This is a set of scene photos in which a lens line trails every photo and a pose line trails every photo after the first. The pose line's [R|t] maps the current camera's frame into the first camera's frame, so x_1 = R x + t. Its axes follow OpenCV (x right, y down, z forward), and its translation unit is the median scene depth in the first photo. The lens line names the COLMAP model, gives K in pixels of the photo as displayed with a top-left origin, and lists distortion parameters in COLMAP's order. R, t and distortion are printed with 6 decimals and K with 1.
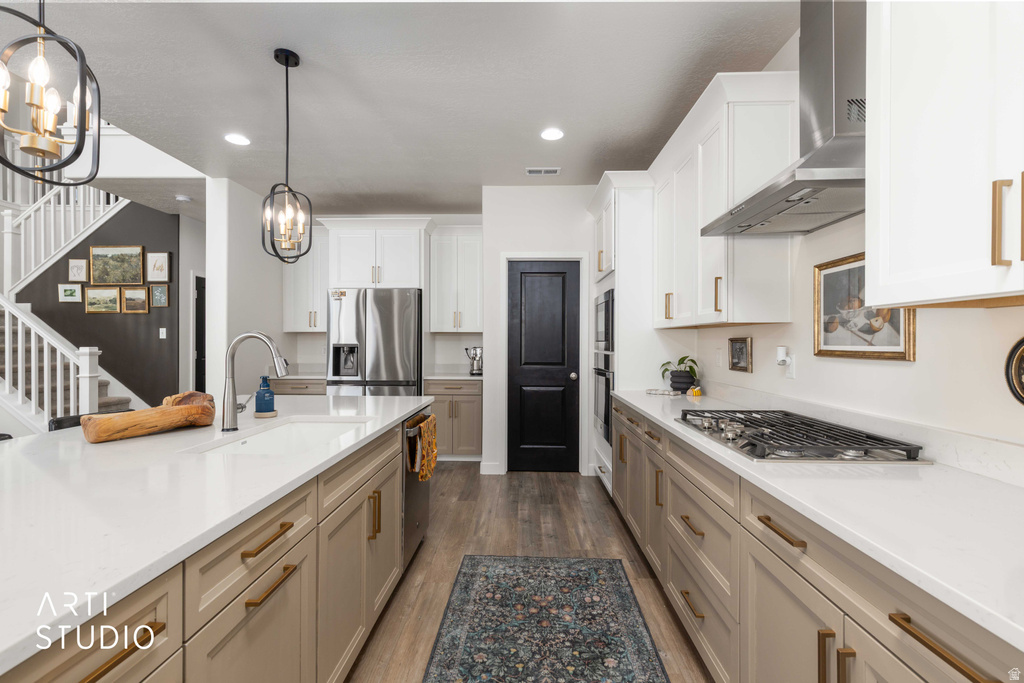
lens RADIAL K [[459.4, 0, 512.0], [0, 459.4, 341.5], [0, 0, 1]] dist [0.001952, 0.000444]
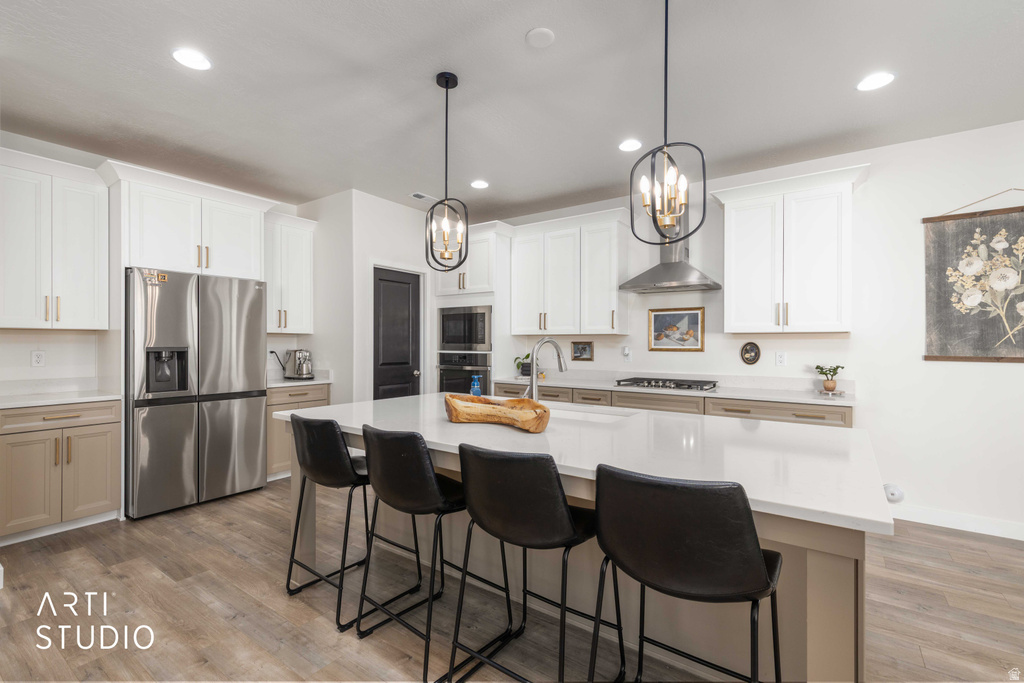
lens RADIAL K [[459.4, 0, 512.0], [0, 459.4, 341.5], [0, 0, 1]] dist [0.001952, 0.000444]
pose [[0.558144, 0.002958, 0.829739, -0.976753], [-0.001747, 0.999996, -0.002390, -0.004440], [-0.829742, -0.000116, 0.558146, 0.206344]]
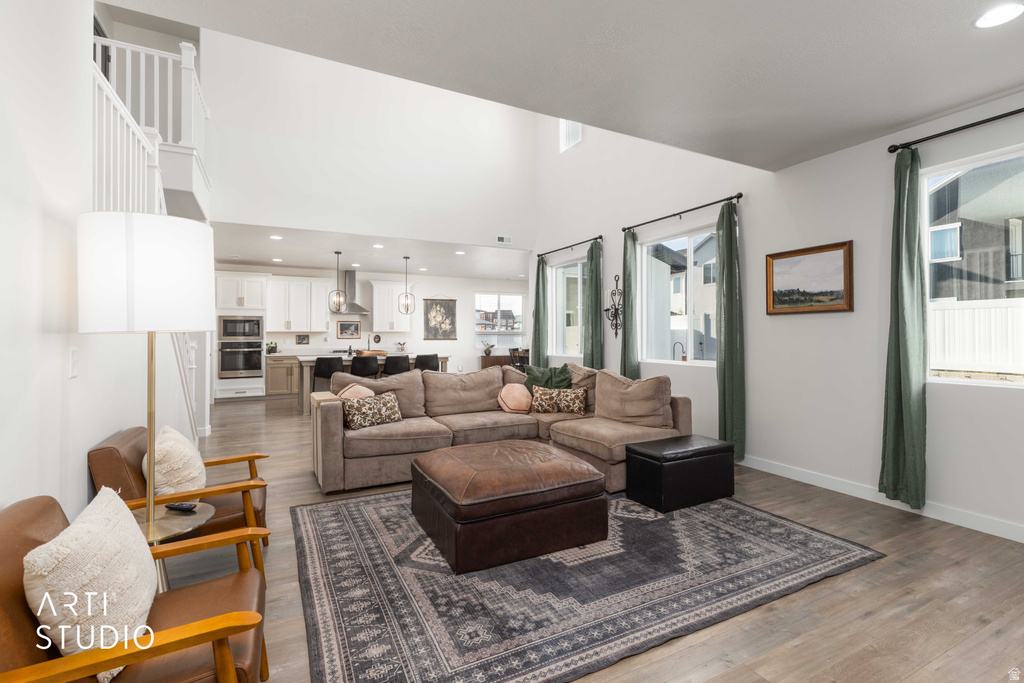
lens RADIAL K [[466.5, 0, 517.0], [0, 466.5, 332.2], [0, 0, 1]] dist [0.004231, 0.000462]
pose [[-0.490925, 0.007926, 0.871166, -3.115947], [0.004311, 0.999968, -0.006669, 0.000257], [-0.871191, 0.000481, -0.490943, 1.163948]]
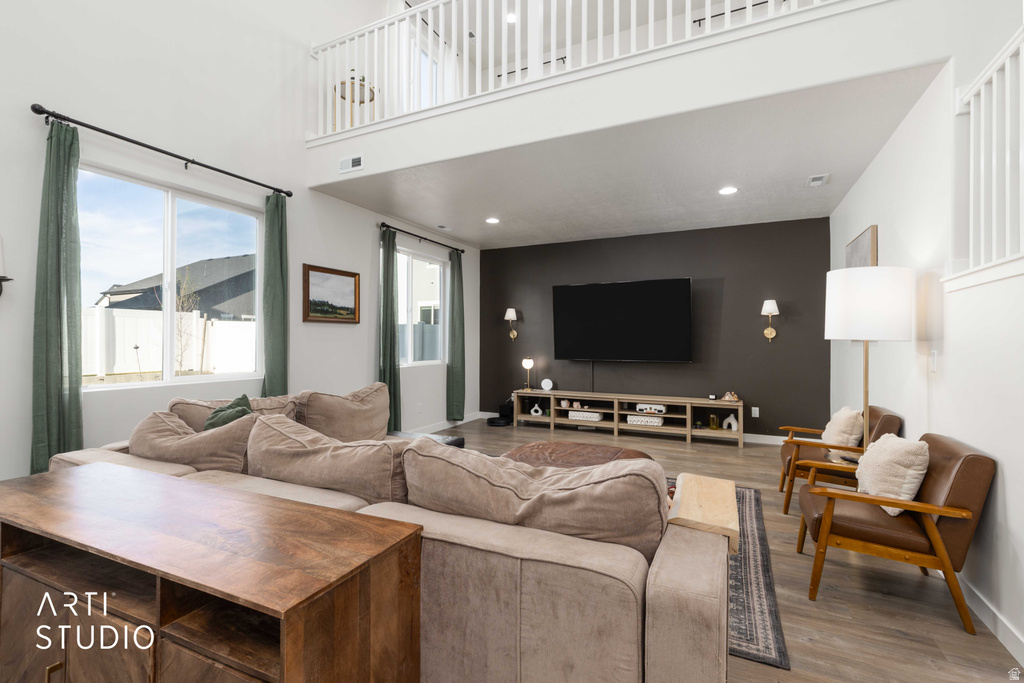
lens RADIAL K [[466.5, 0, 517.0], [0, 466.5, 332.2], [0, 0, 1]] dist [0.004231, 0.000462]
pose [[-0.398463, -0.013835, -0.917080, -1.264850], [-0.000880, 0.999892, -0.014702, -0.003588], [0.917184, -0.005052, -0.398432, 1.017032]]
